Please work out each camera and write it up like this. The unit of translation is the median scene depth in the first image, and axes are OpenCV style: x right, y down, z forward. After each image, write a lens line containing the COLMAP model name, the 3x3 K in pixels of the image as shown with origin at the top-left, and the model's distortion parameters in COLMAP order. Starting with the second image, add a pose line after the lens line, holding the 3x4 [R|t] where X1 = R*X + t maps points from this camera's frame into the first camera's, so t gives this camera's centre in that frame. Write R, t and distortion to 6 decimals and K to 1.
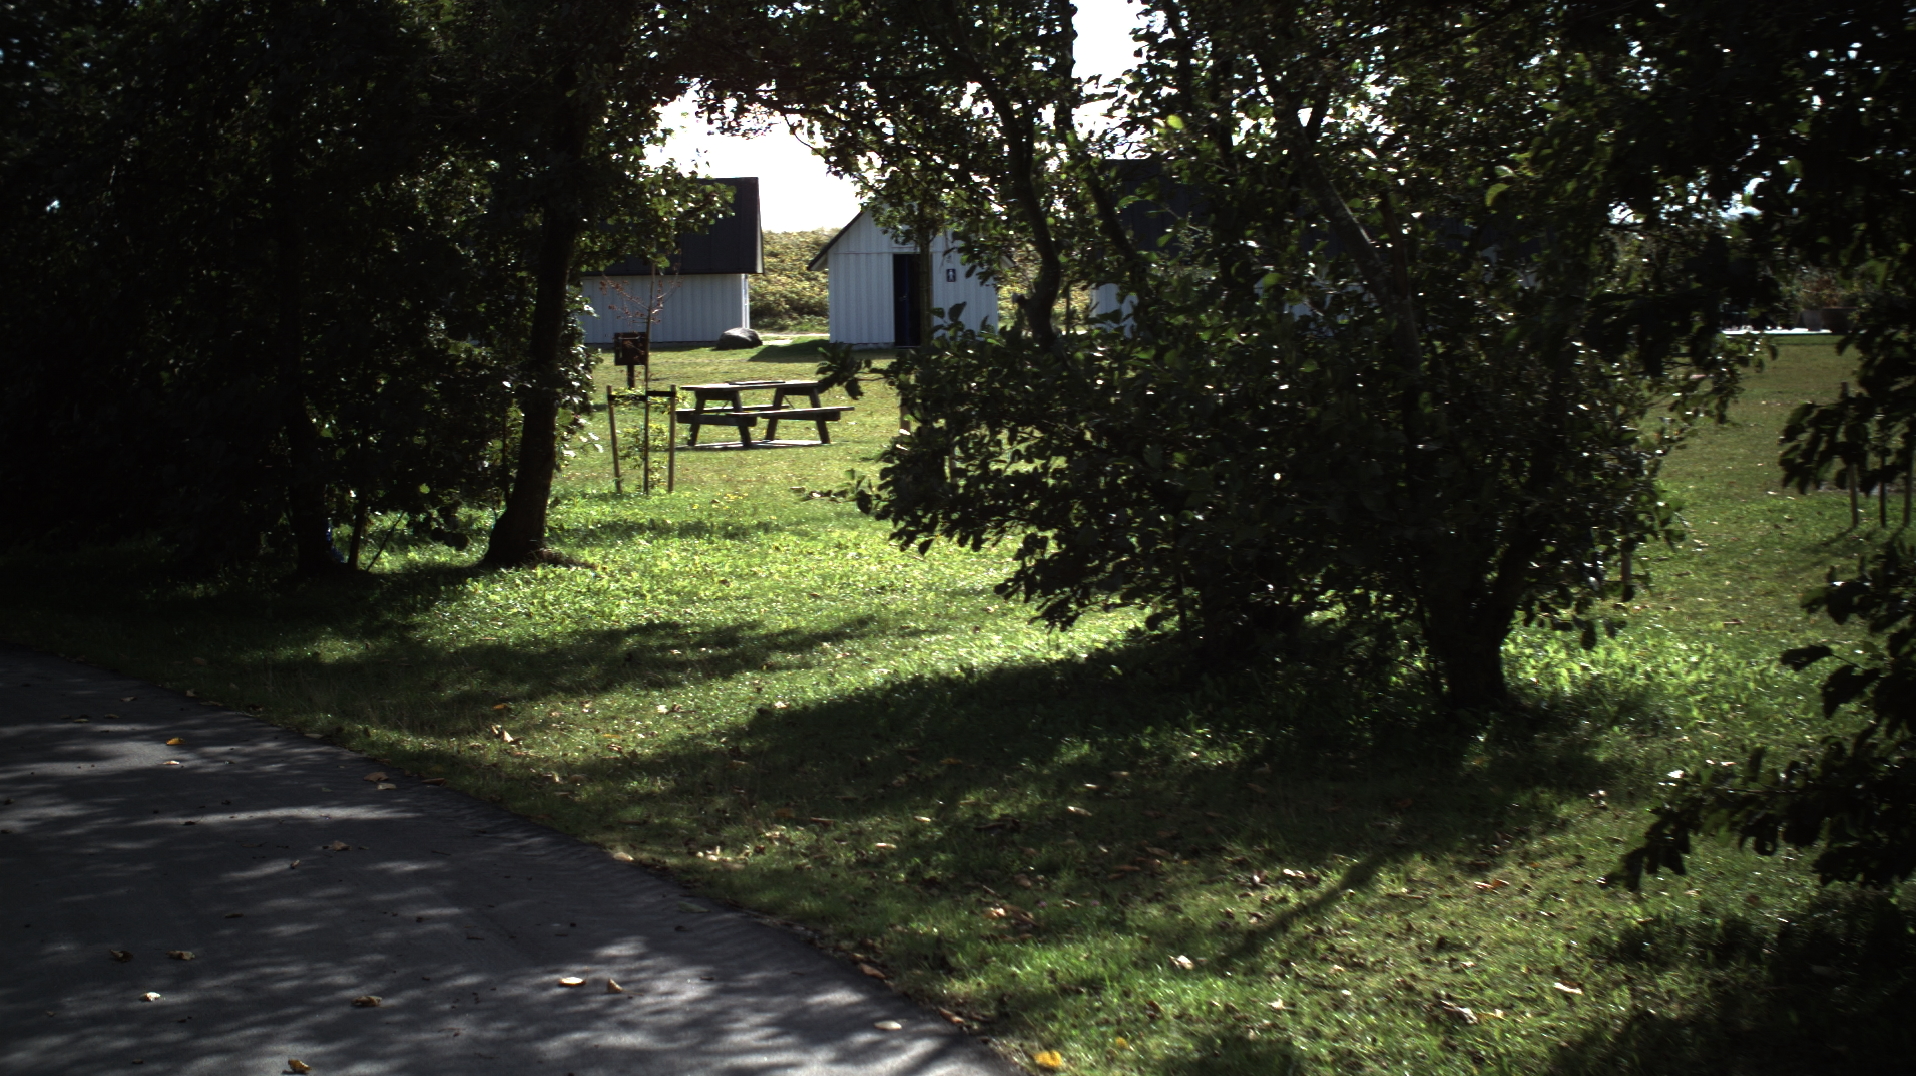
lens RADIAL K [[4306.2, 0, 958.0], [0, 4306.2, 538.0], [0, 0, 1]] dist [-0.421740, 0.062032]
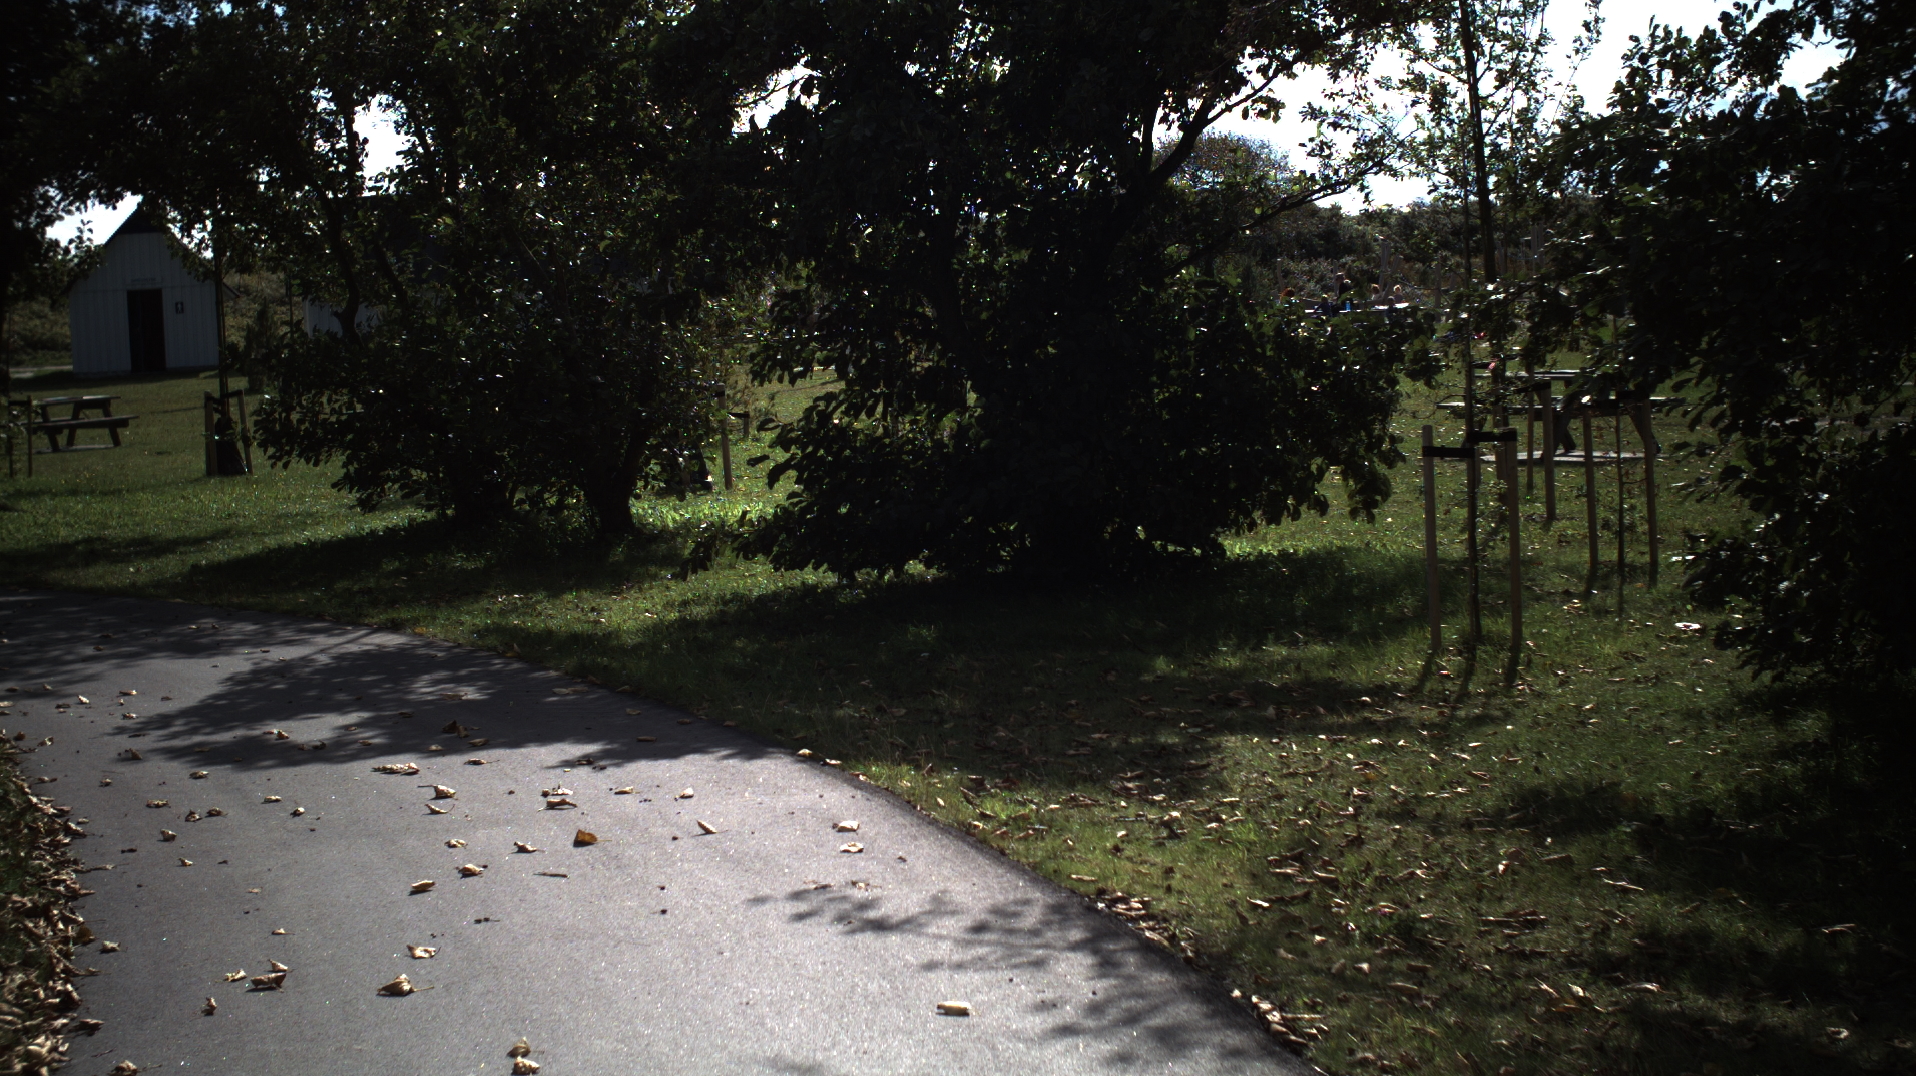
lens RADIAL K [[4306.2, 0, 958.0], [0, 4306.2, 538.0], [0, 0, 1]] dist [-0.421740, 0.062032]
pose [[0.981650, -0.042077, 0.185989, -0.059457], [0.042856, 0.999081, -0.000168, 0.041235], [-0.185811, 0.008135, 0.982552, -0.650803]]
